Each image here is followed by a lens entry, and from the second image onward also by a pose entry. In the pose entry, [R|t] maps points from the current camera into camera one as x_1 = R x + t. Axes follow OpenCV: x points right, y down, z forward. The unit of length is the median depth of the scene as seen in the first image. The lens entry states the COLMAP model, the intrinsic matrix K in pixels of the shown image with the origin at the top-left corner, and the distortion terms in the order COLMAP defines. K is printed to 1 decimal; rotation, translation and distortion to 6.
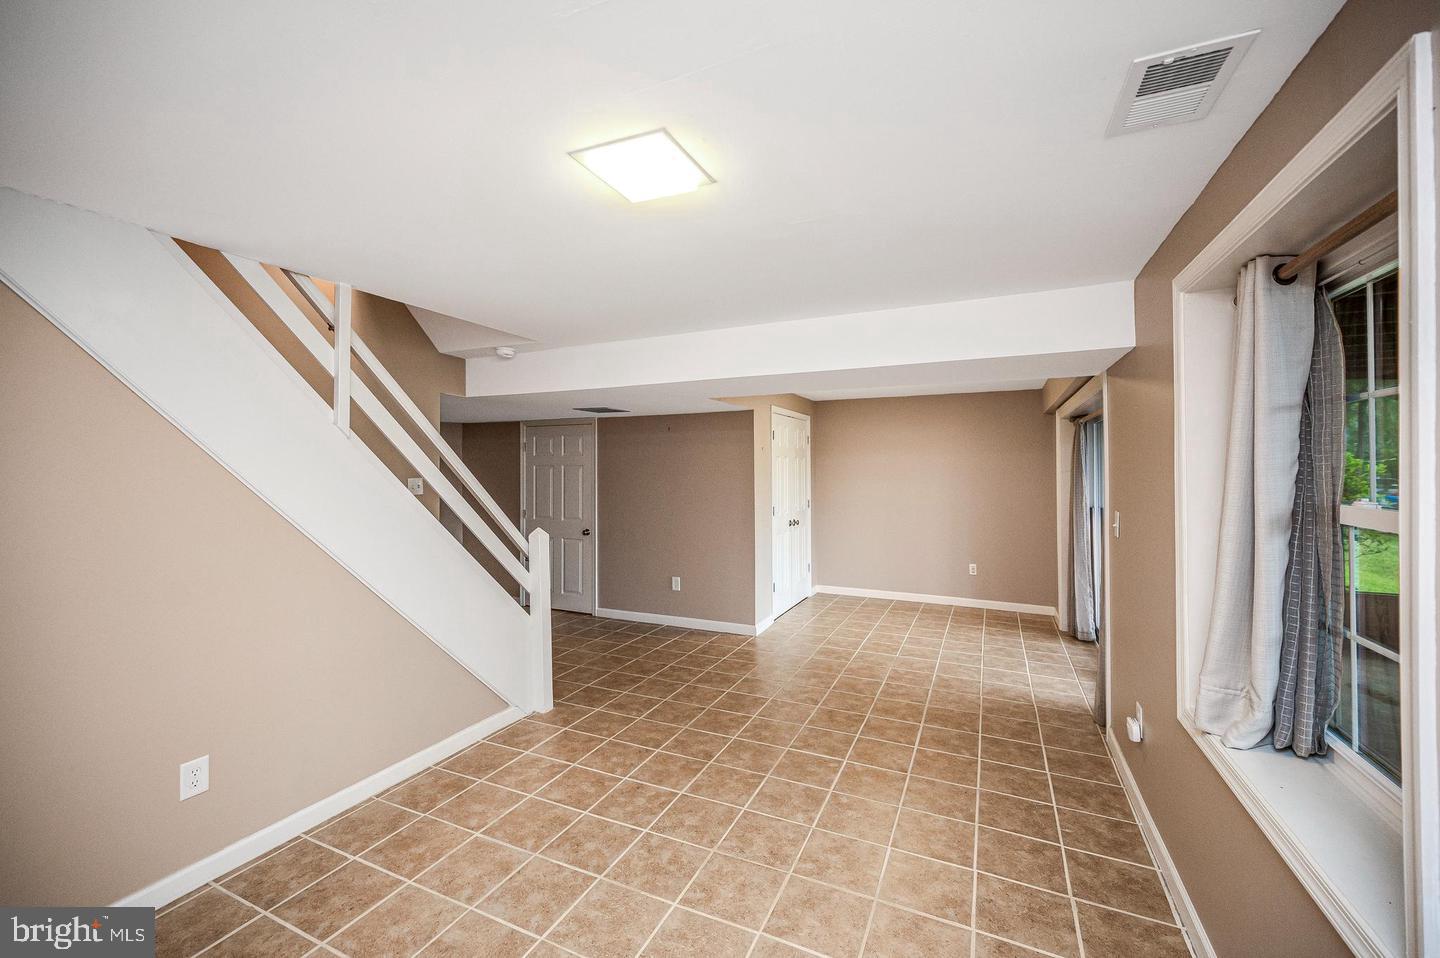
lens RADIAL K [[591.0, 0, 724.7], [0, 591.0, 472.9], [0, 0, 1]] dist [-0.000758, -0.000081]
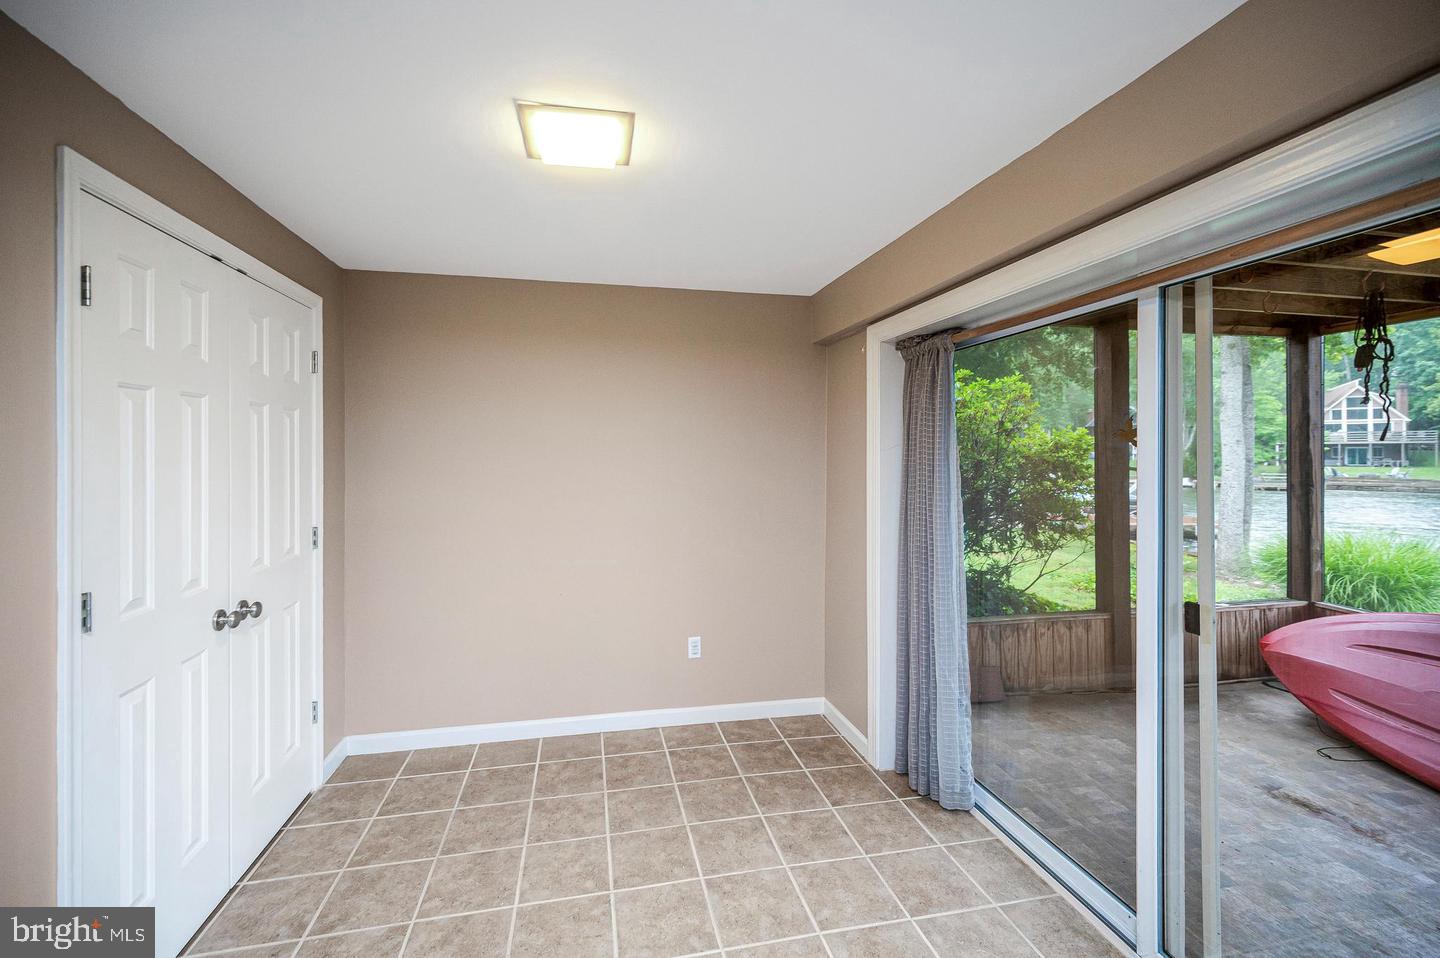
lens RADIAL K [[627.7, 0, 717.0], [0, 627.7, 436.1], [0, 0, 1]] dist [0.000654, 0.000137]
pose [[0.834329, 0.008546, 0.551201, 0.140308], [-0.001608, 0.999913, -0.013068, -0.006201], [-0.551265, 0.010016, 0.834270, 0.559720]]
